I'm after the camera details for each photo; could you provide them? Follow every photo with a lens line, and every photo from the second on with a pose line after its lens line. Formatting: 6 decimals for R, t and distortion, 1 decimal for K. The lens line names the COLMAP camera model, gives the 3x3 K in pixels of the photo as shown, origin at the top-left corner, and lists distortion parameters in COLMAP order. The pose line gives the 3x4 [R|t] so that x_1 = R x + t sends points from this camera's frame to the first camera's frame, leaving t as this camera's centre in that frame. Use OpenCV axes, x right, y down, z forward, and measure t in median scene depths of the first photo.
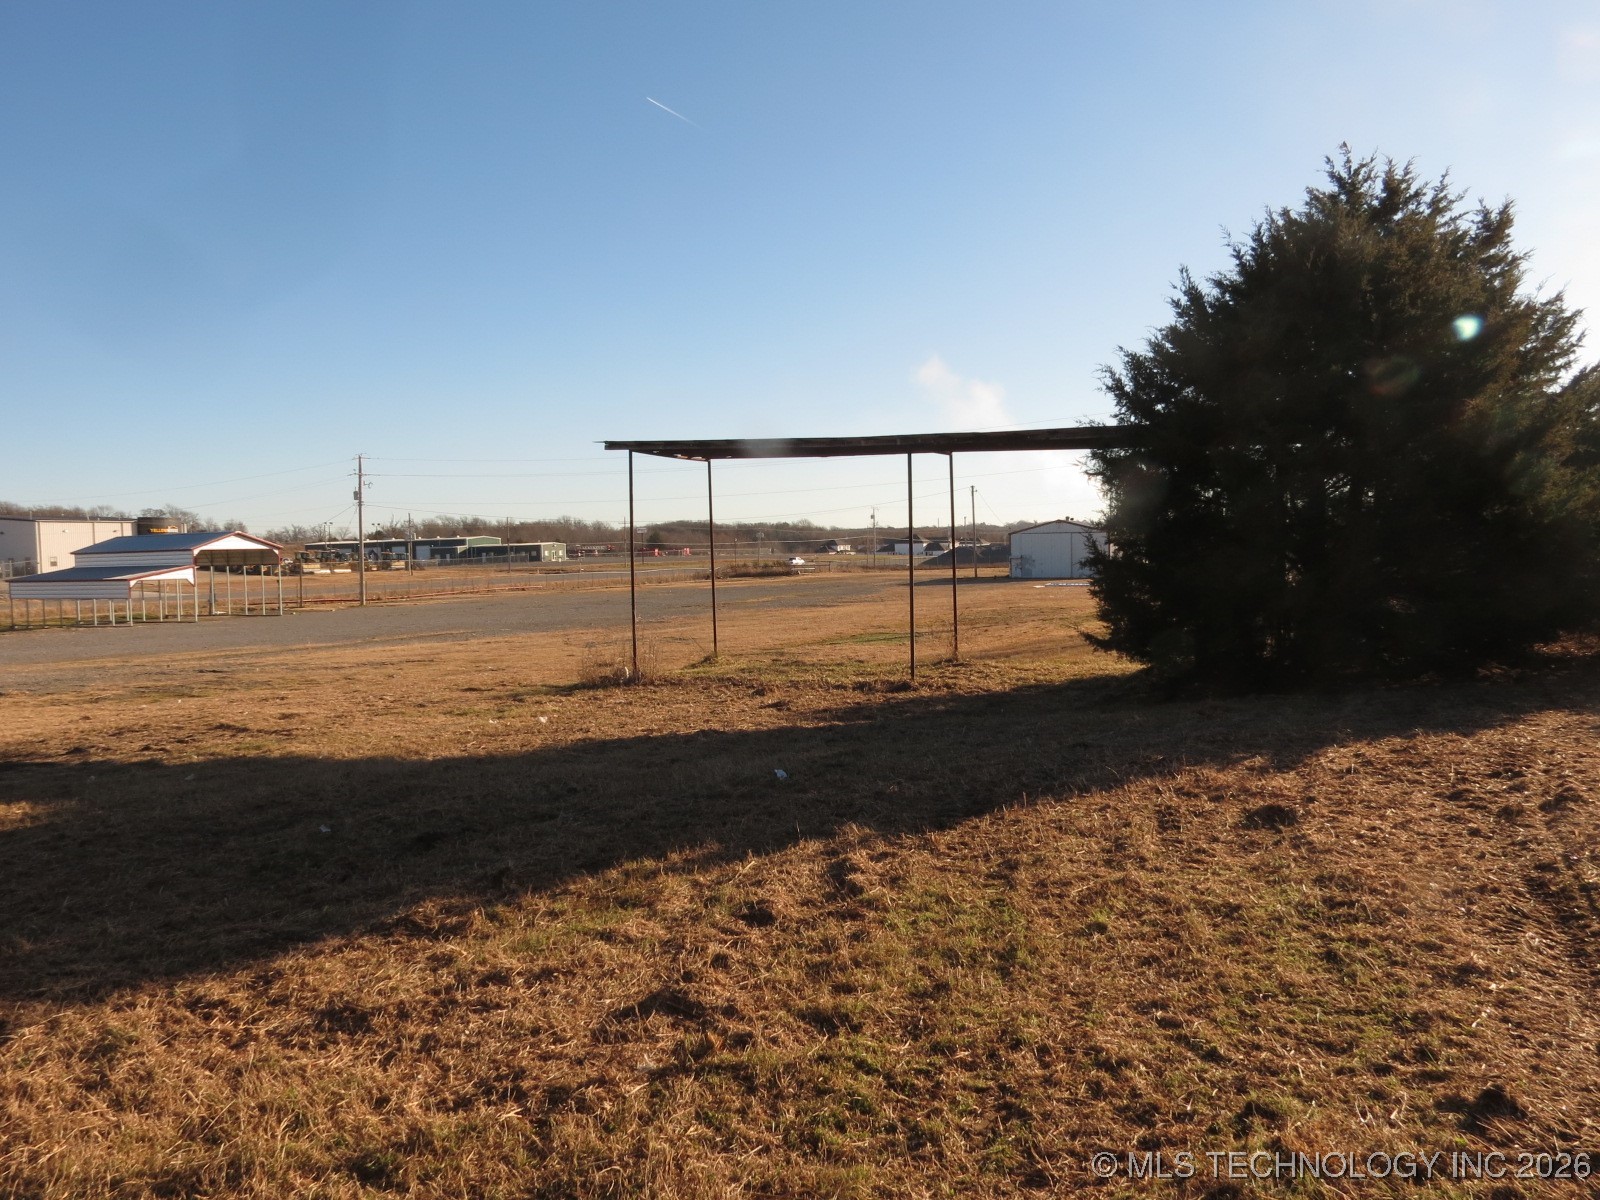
lens RADIAL K [[1134.9, 0, 803.9], [0, 1134.9, 600.1], [0, 0, 1]] dist [-0.042736, 0.027719]
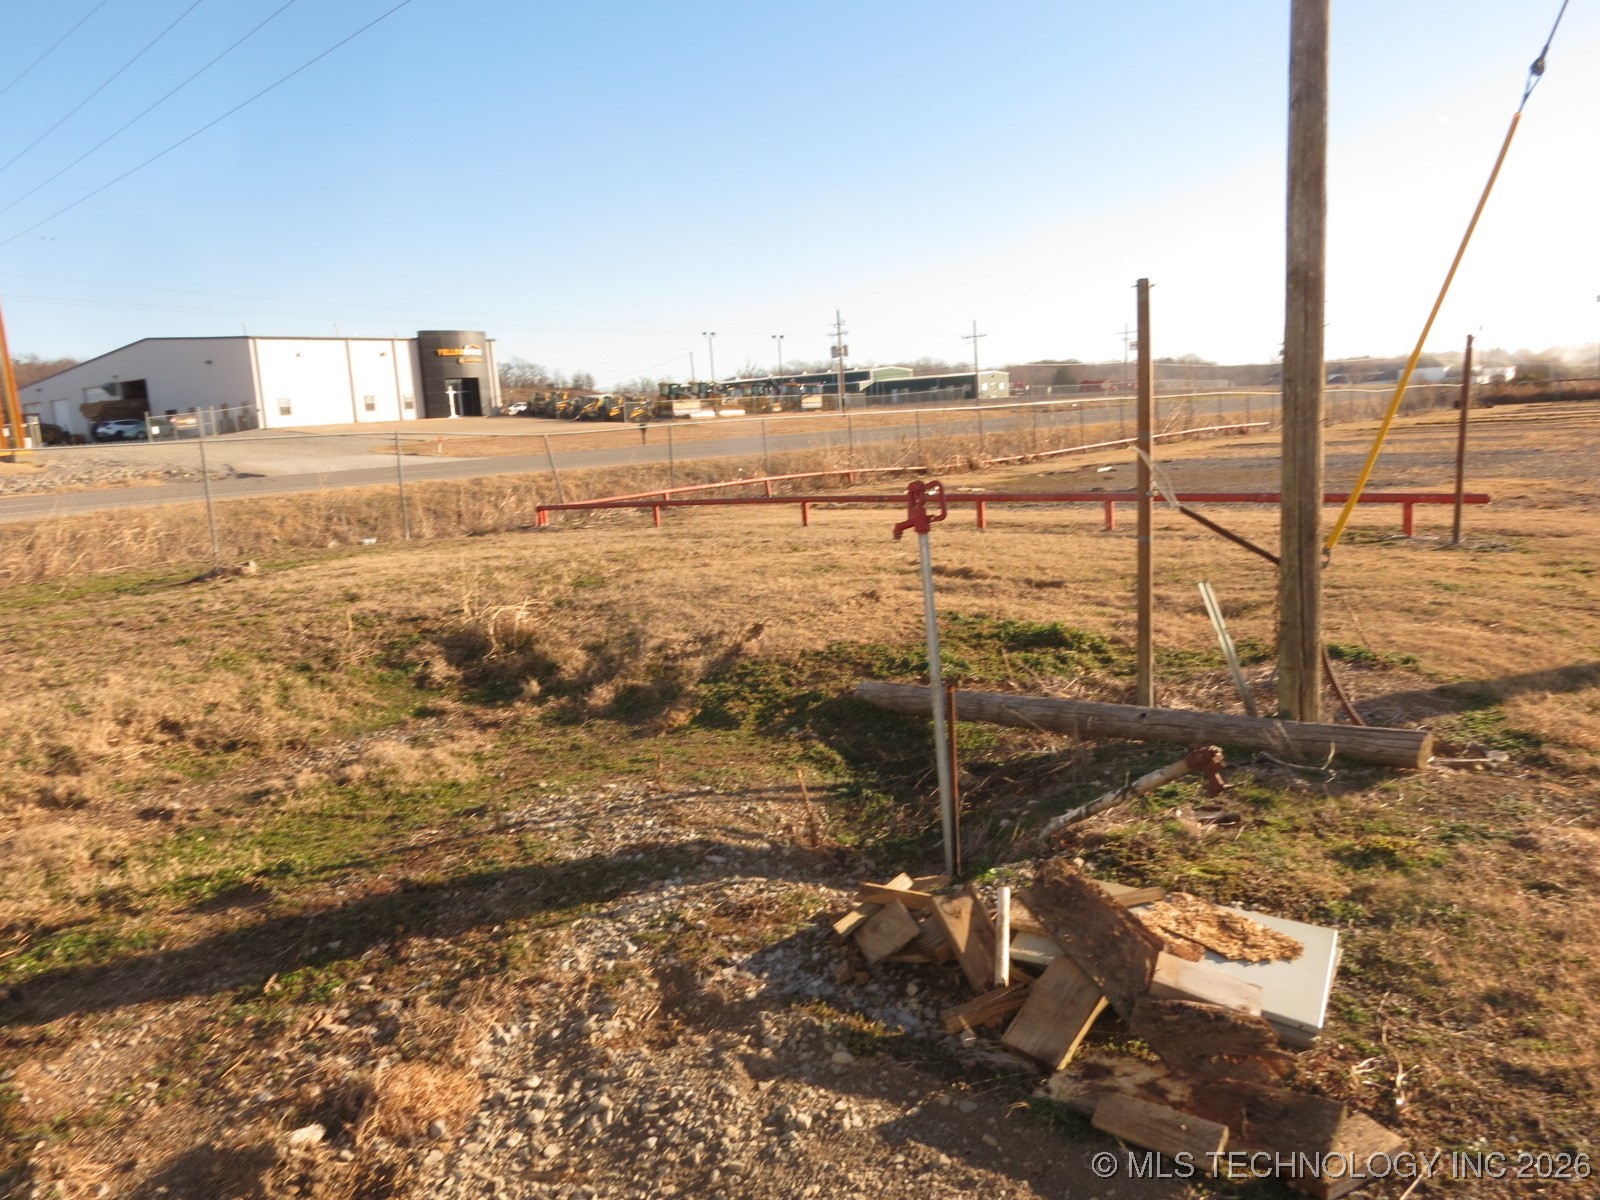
lens RADIAL K [[1134.9, 0, 803.9], [0, 1134.9, 600.1], [0, 0, 1]] dist [-0.042736, 0.027719]
pose [[0.959888, 0.018017, -0.279805, -0.204859], [0.018766, 0.991568, 0.128223, -0.003332], [0.279756, -0.128331, 0.951456, 0.426351]]
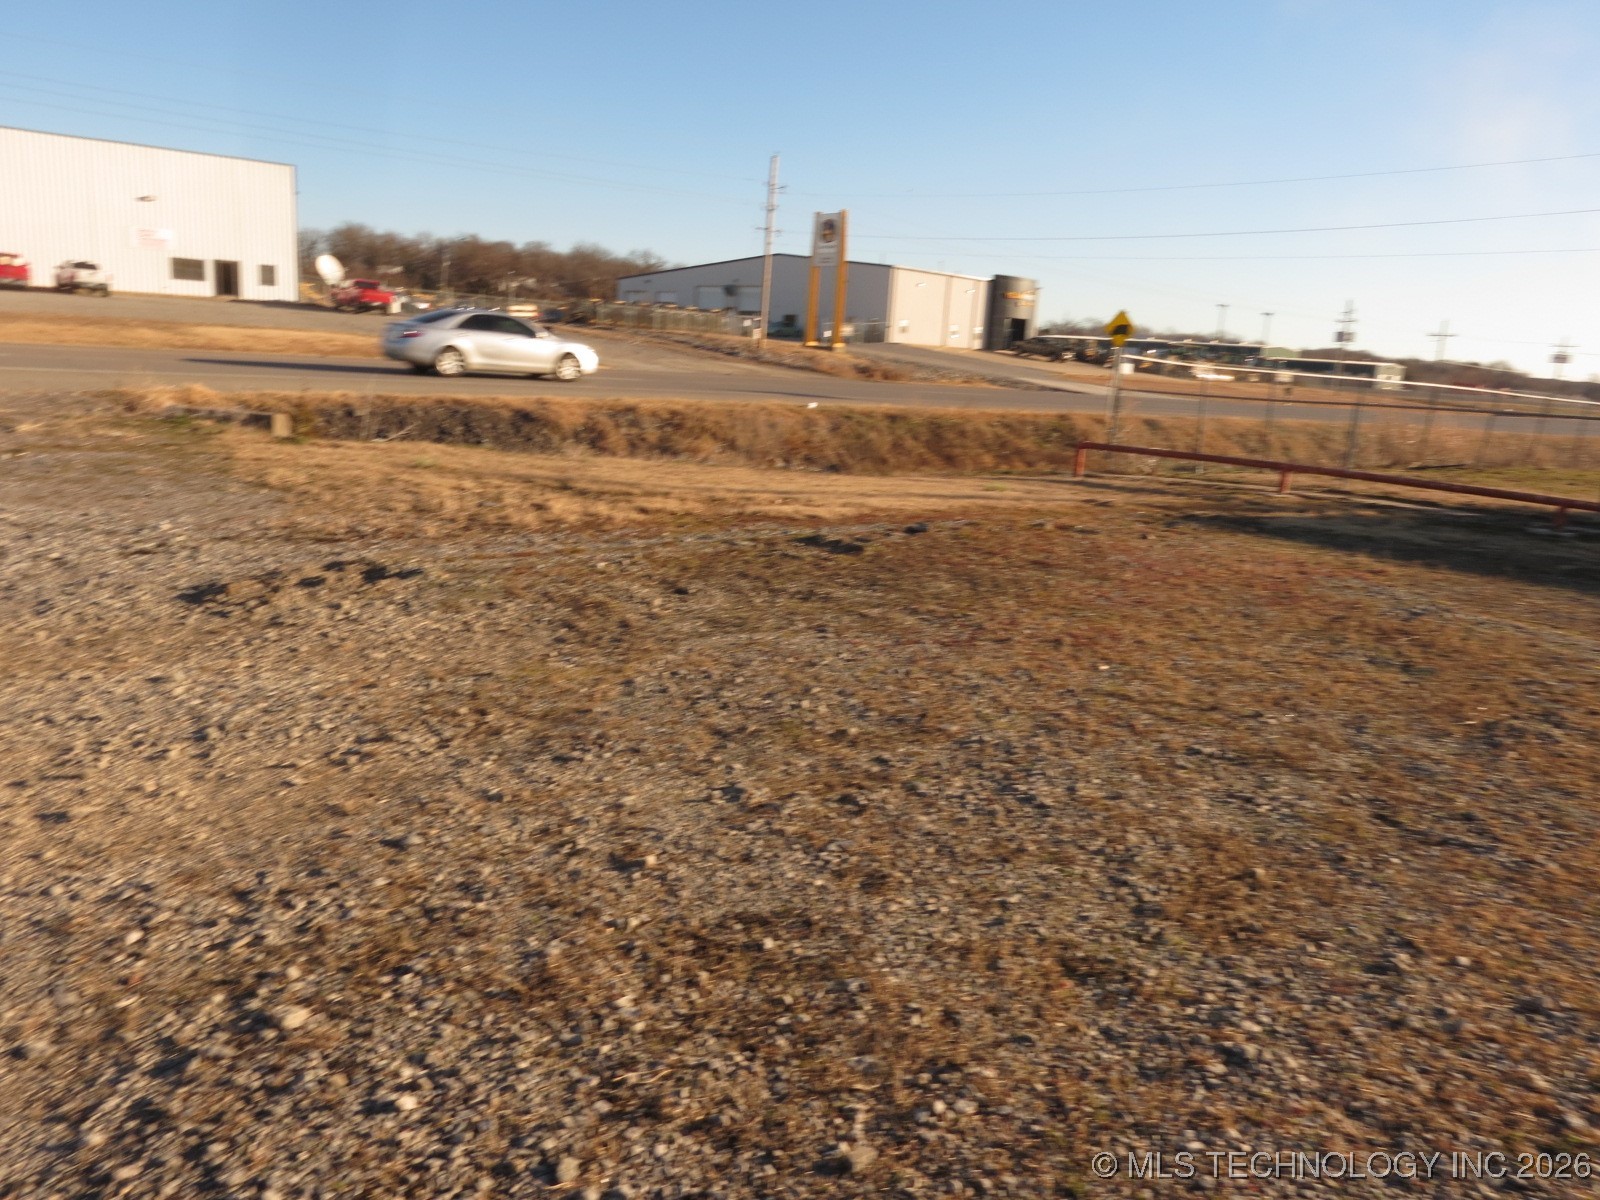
lens RADIAL K [[1134.9, 0, 803.9], [0, 1134.9, 600.1], [0, 0, 1]] dist [-0.042736, 0.027719]
pose [[0.882689, 0.183430, -0.432681, -0.325708], [-0.111546, 0.976147, 0.186266, 0.007620], [0.456527, -0.116151, 0.882095, 0.263787]]
